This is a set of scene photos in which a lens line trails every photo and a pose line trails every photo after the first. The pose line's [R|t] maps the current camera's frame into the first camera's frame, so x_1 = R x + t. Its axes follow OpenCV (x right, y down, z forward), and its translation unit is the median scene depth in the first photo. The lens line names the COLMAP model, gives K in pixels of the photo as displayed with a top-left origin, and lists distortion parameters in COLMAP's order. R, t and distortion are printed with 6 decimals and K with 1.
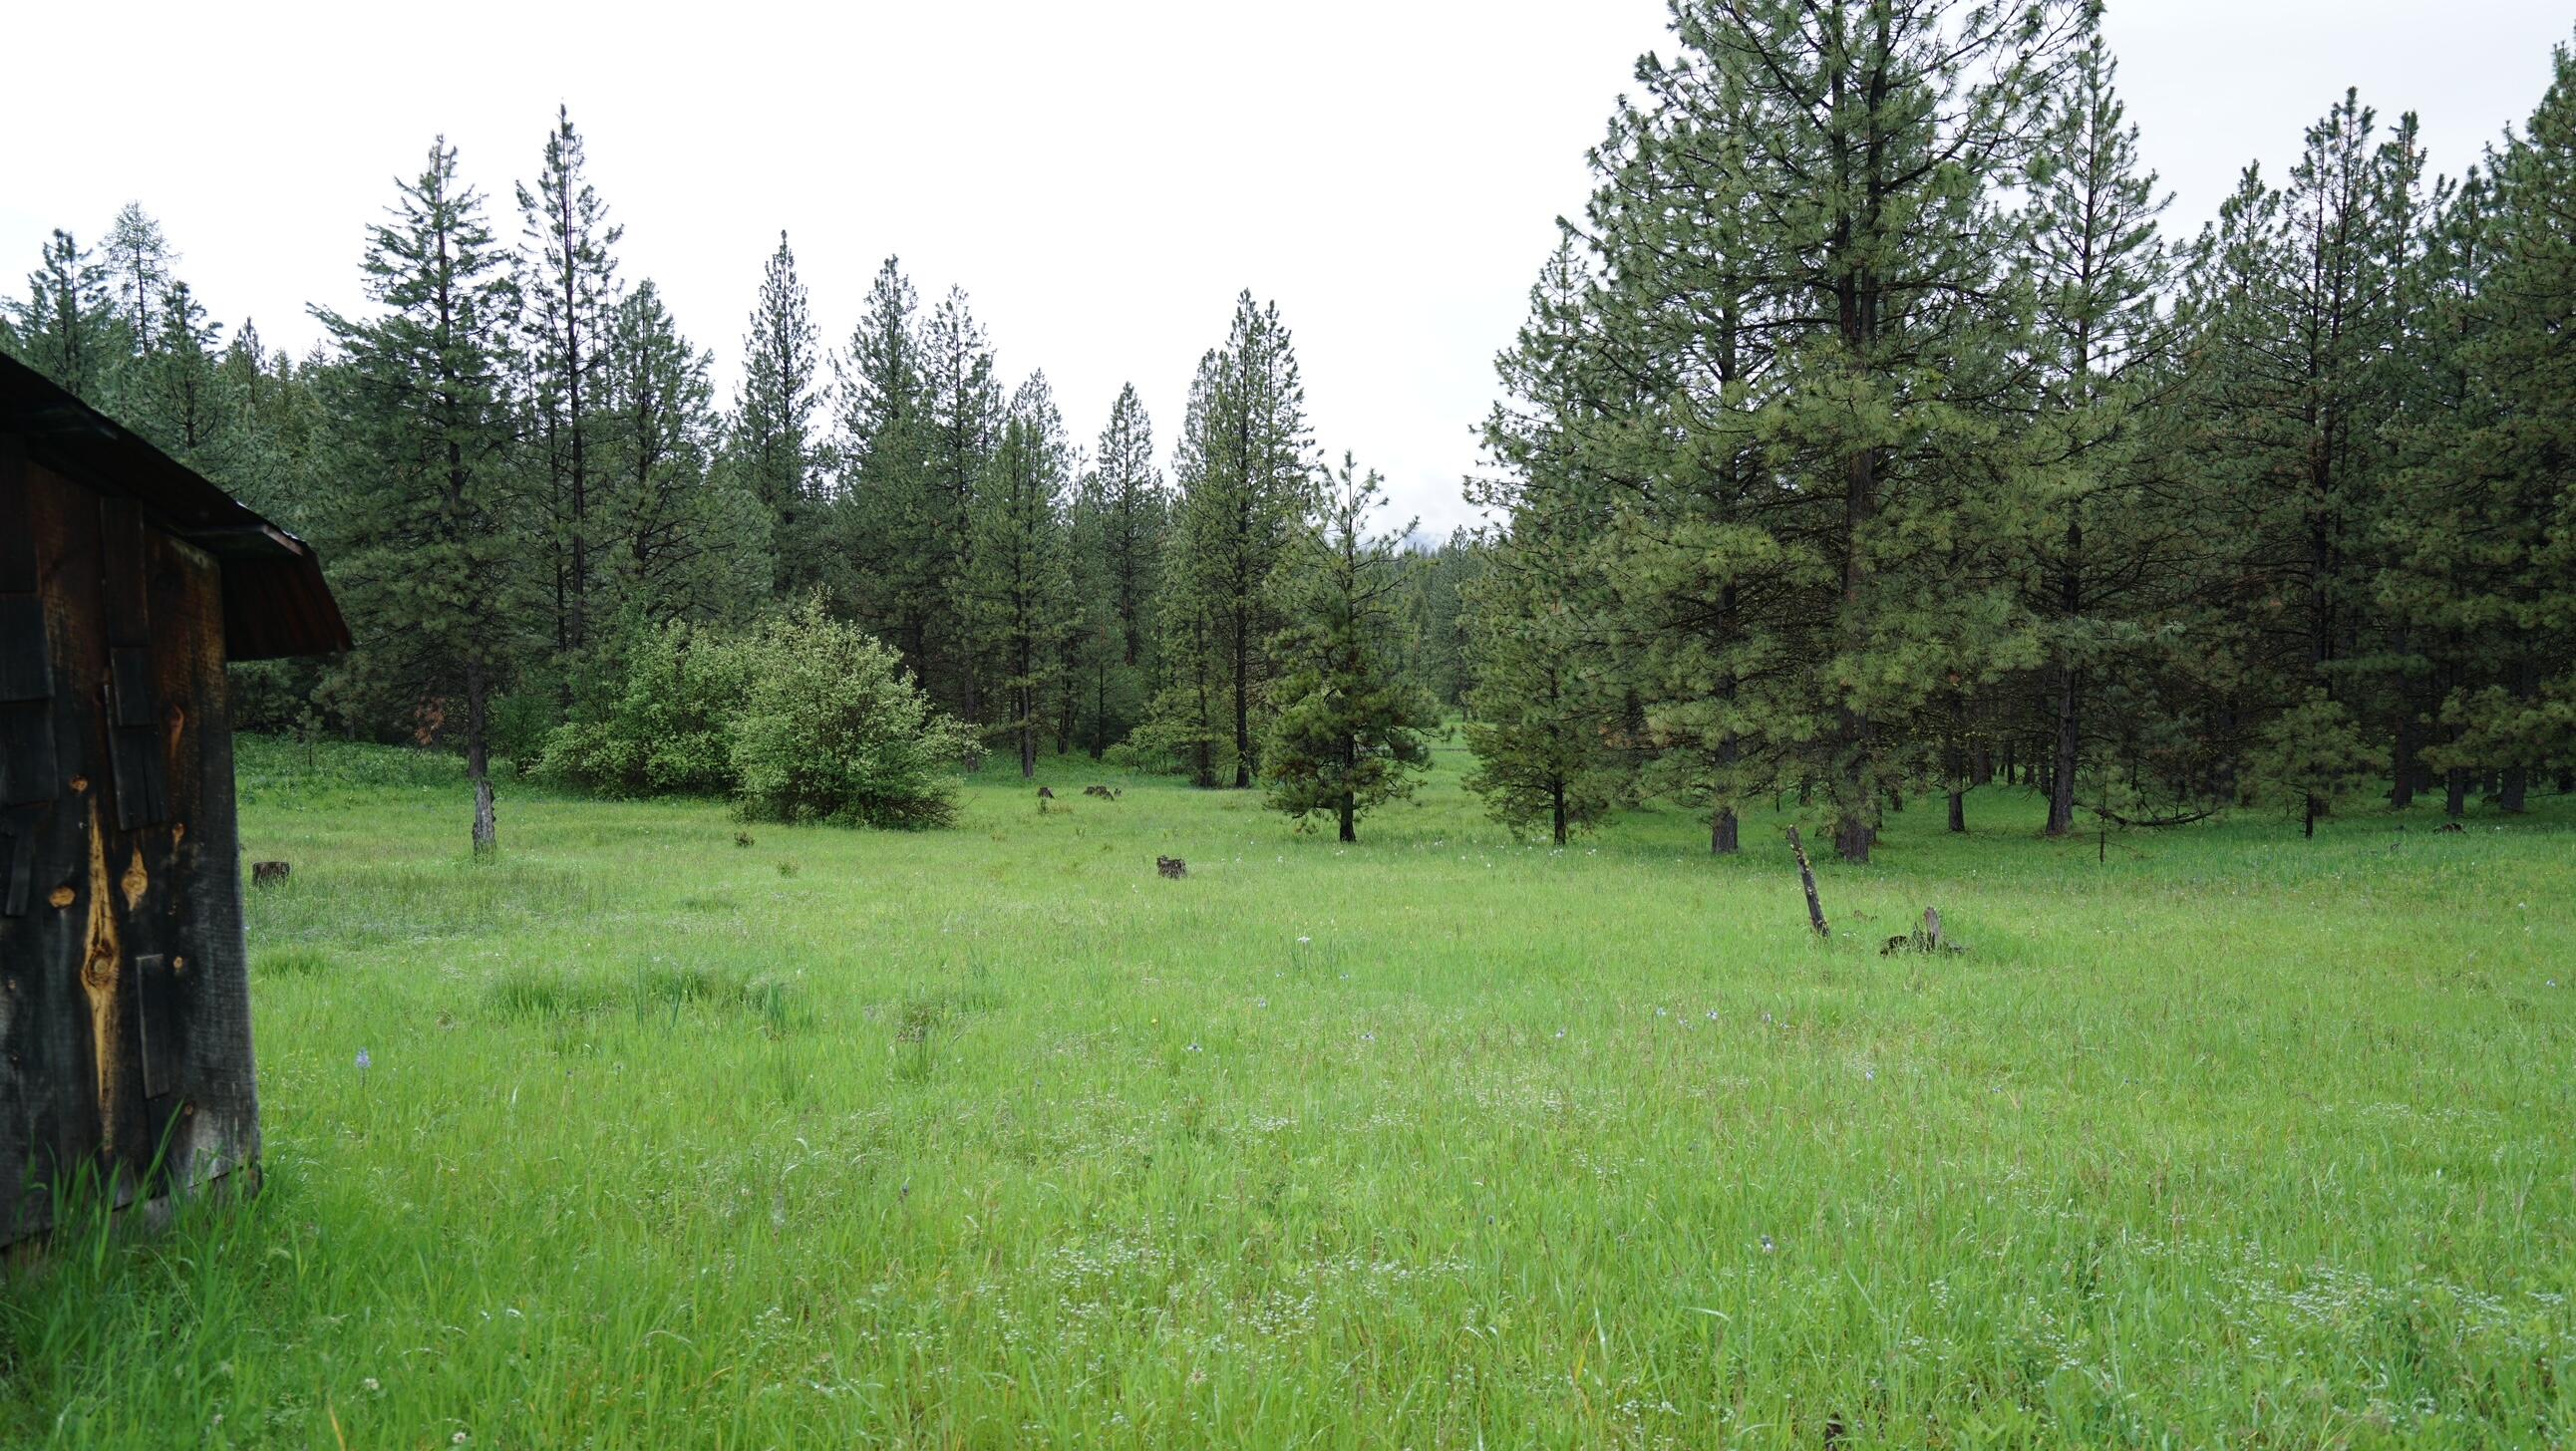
lens RADIAL K [[1762.8, 0, 1288.0], [0, 1762.8, 725.5], [0, 0, 1]] dist [0.056186, 0.001575]
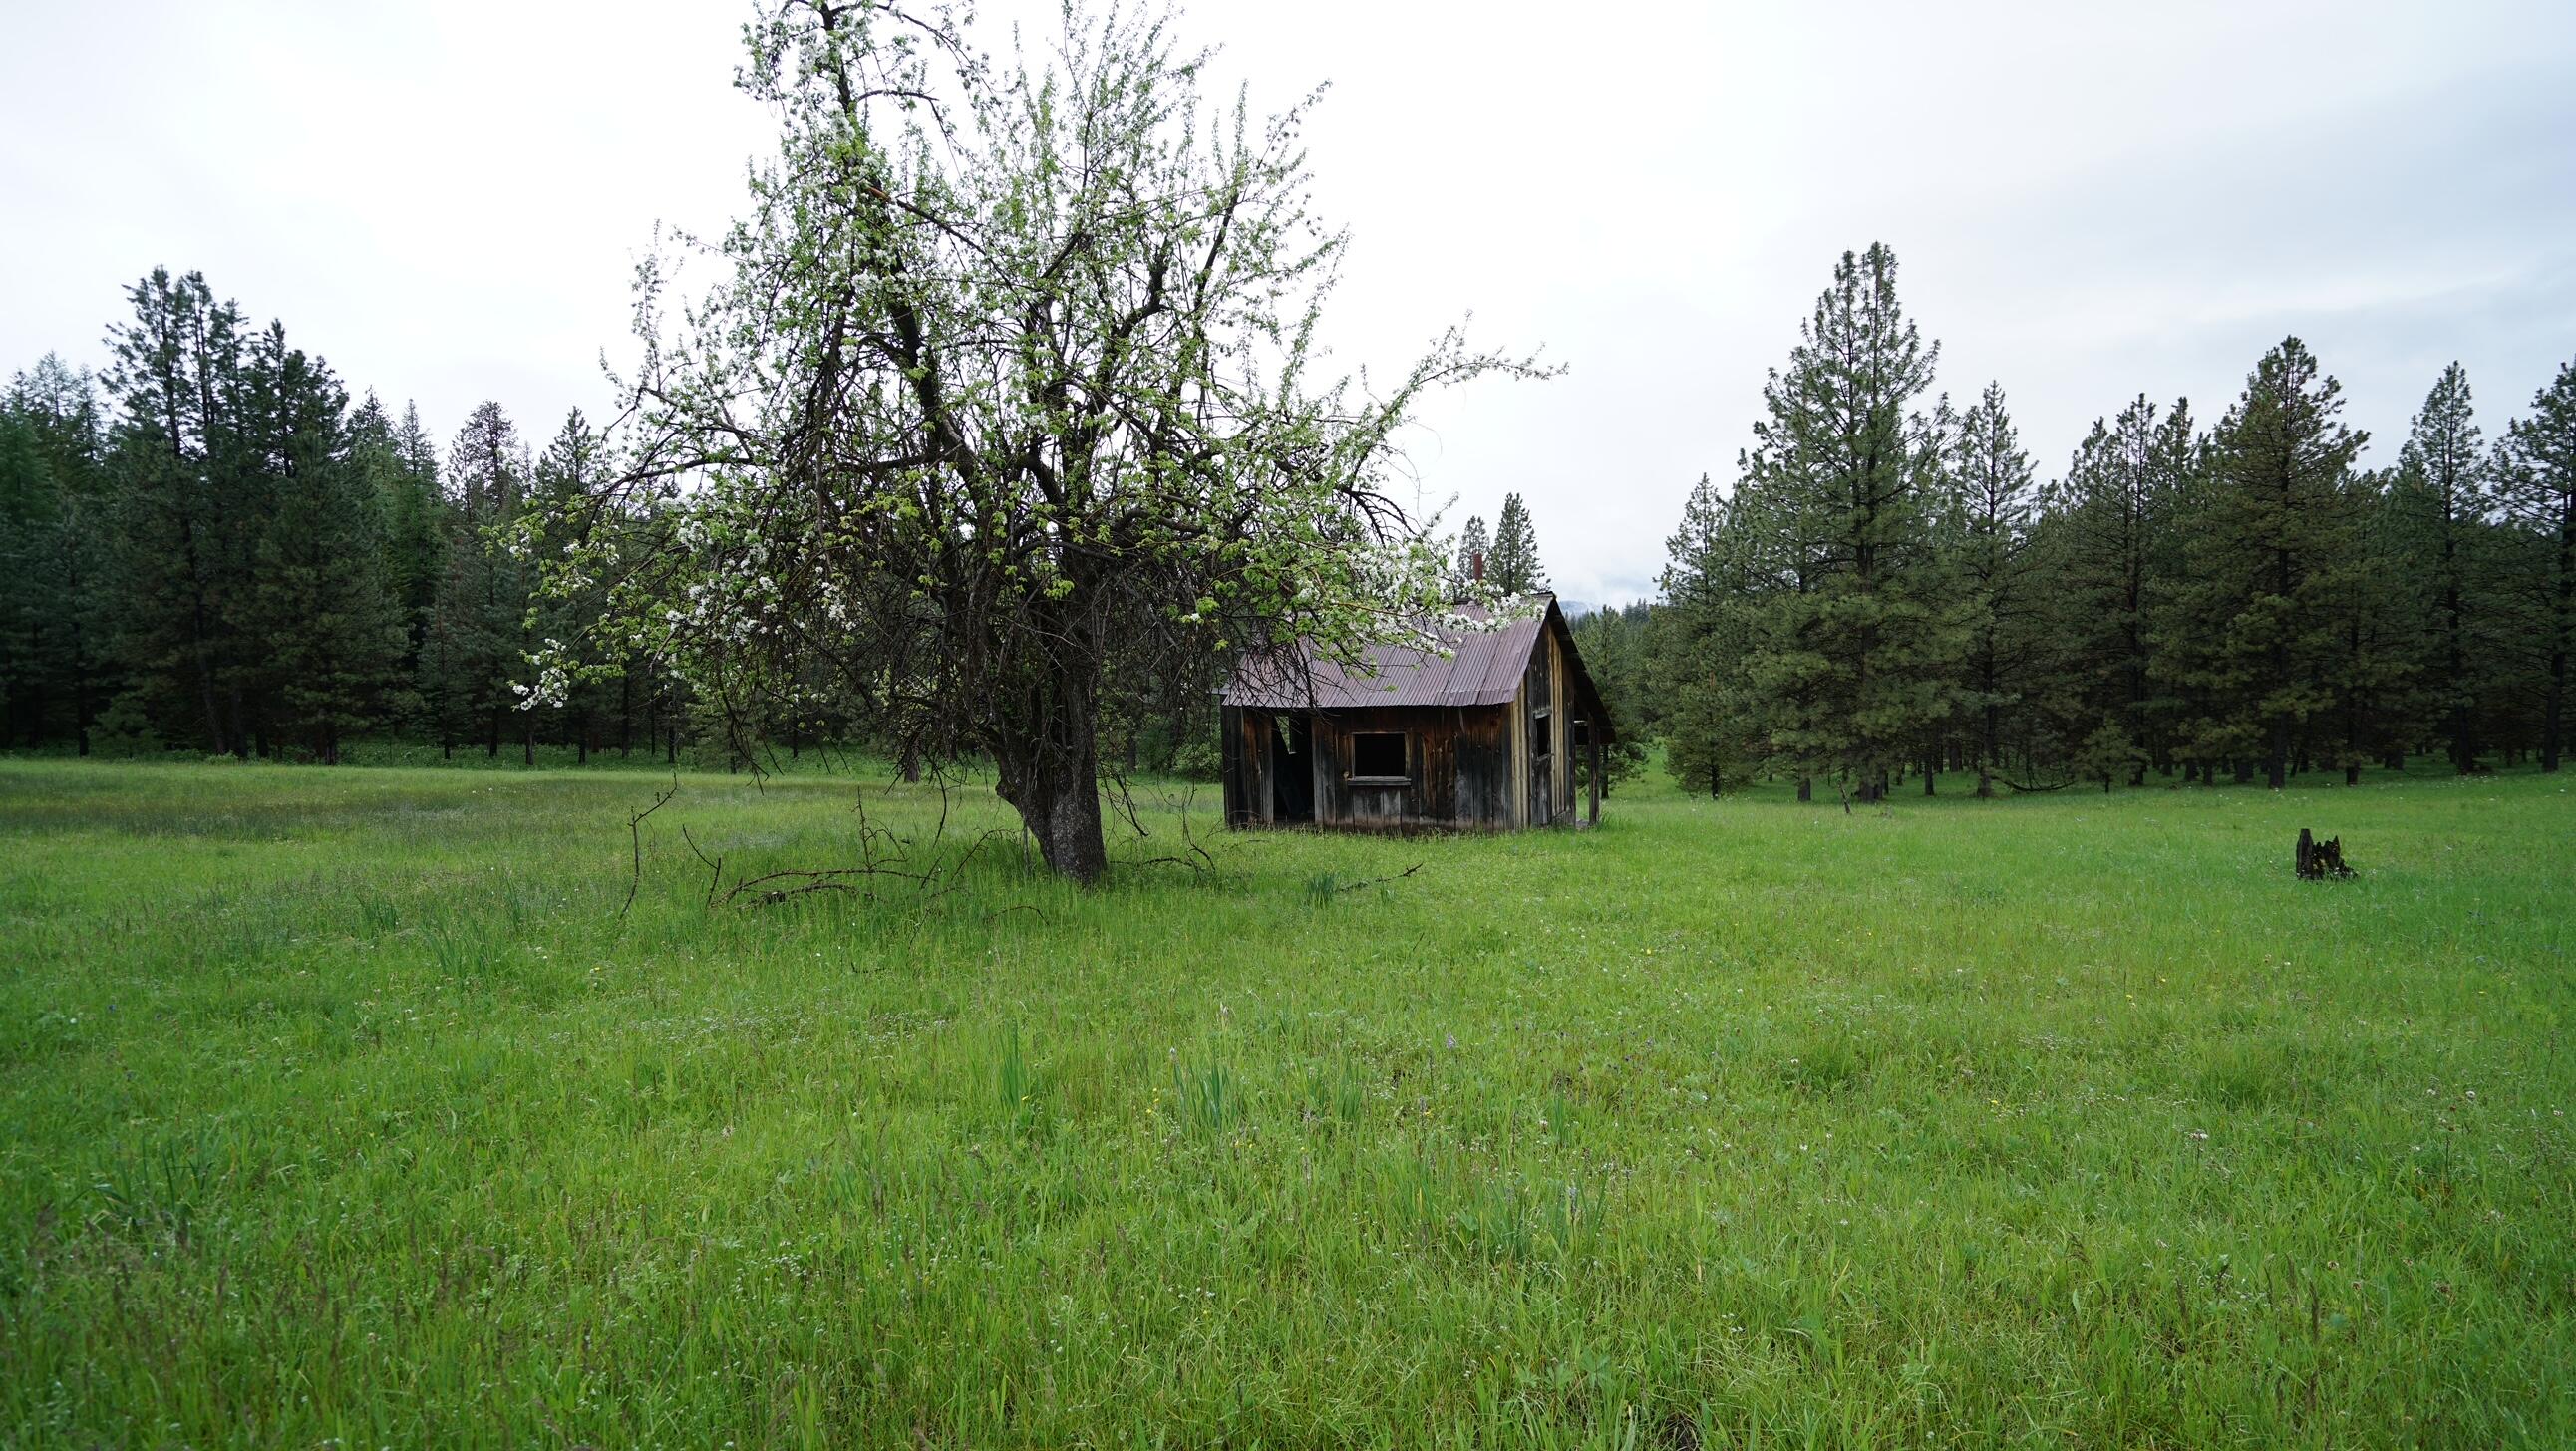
lens RADIAL K [[1213.7, 0, 1273.9], [0, 1213.7, 732.2], [0, 0, 1]] dist [-0.038422, 0.016083]
pose [[0.987150, -0.009730, -0.159498, -0.128468], [0.008970, 0.999945, -0.005482, -0.007527], [0.159542, 0.003981, 0.987183, -0.450838]]
